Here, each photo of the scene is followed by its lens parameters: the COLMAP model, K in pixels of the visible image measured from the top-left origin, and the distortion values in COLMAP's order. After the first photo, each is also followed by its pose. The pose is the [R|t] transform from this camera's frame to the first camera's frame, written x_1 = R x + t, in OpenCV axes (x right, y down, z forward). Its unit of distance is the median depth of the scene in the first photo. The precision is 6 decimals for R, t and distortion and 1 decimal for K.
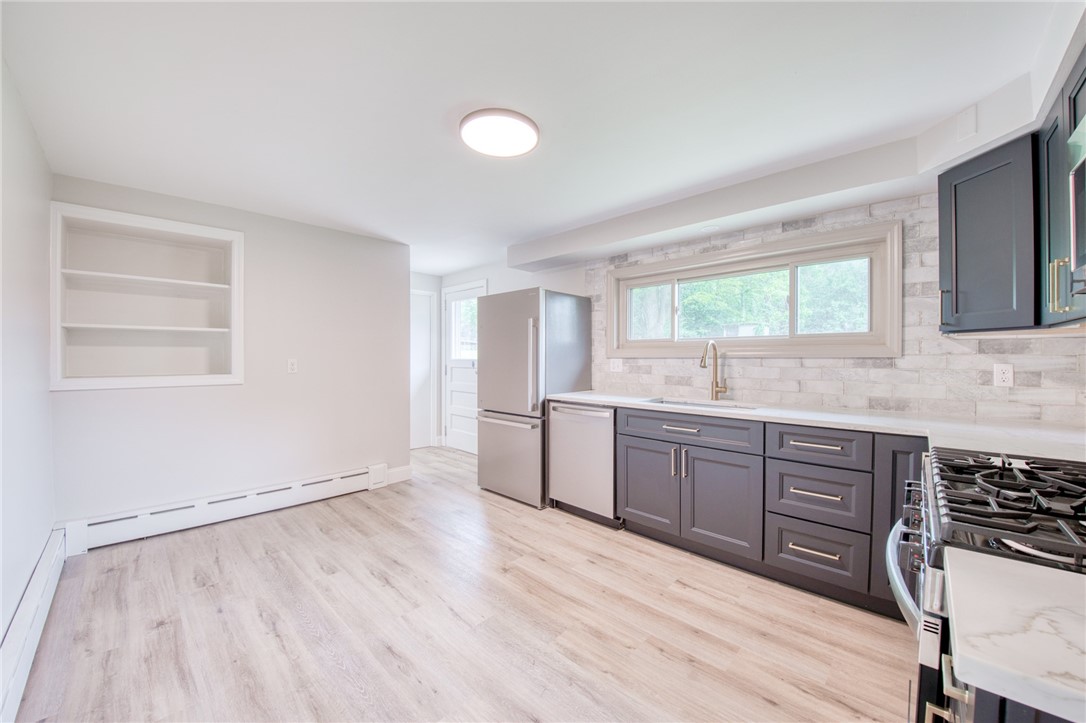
lens RADIAL K [[415.2, 0, 539.0], [0, 415.2, 374.0], [0, 0, 1]] dist [0.007441, -0.020774]
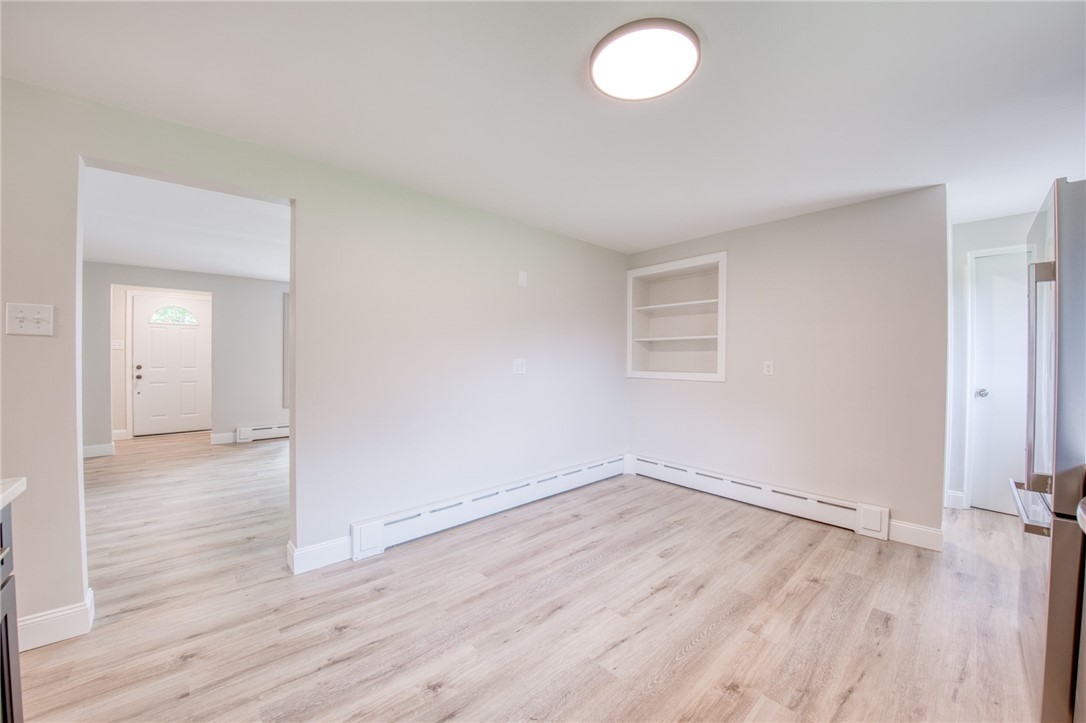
lens RADIAL K [[398.1, 0, 543.0], [0, 398.1, 361.5], [0, 0, 1]] dist [0.016624, -0.019739]
pose [[-0.061567, 0.005599, -0.998087, 0.529717], [-0.049699, 0.998727, 0.008668, -0.015426], [0.996865, 0.050138, -0.061211, 0.711158]]
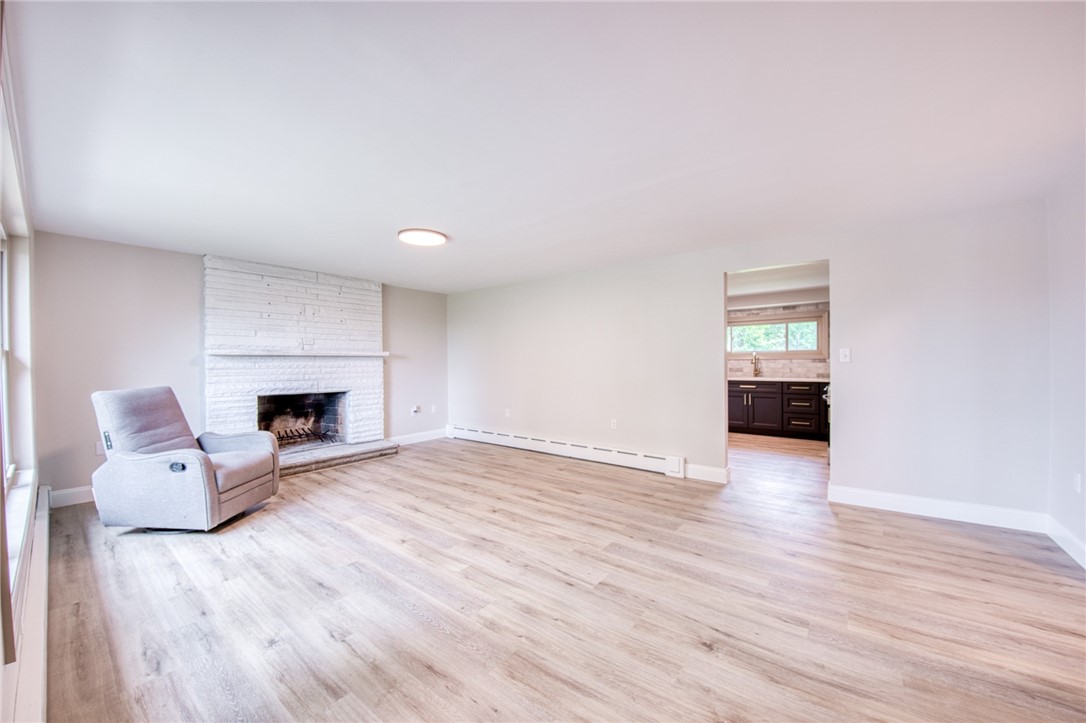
lens RADIAL K [[384.9, 0, 546.1], [0, 384.9, 360.3], [0, 0, 1]] dist [0.002033, -0.012317]
pose [[0.996379, 0.000885, 0.085017, -1.150196], [0.002283, 0.999307, -0.037151, 0.055580], [-0.084991, 0.037210, 0.995687, -1.318724]]
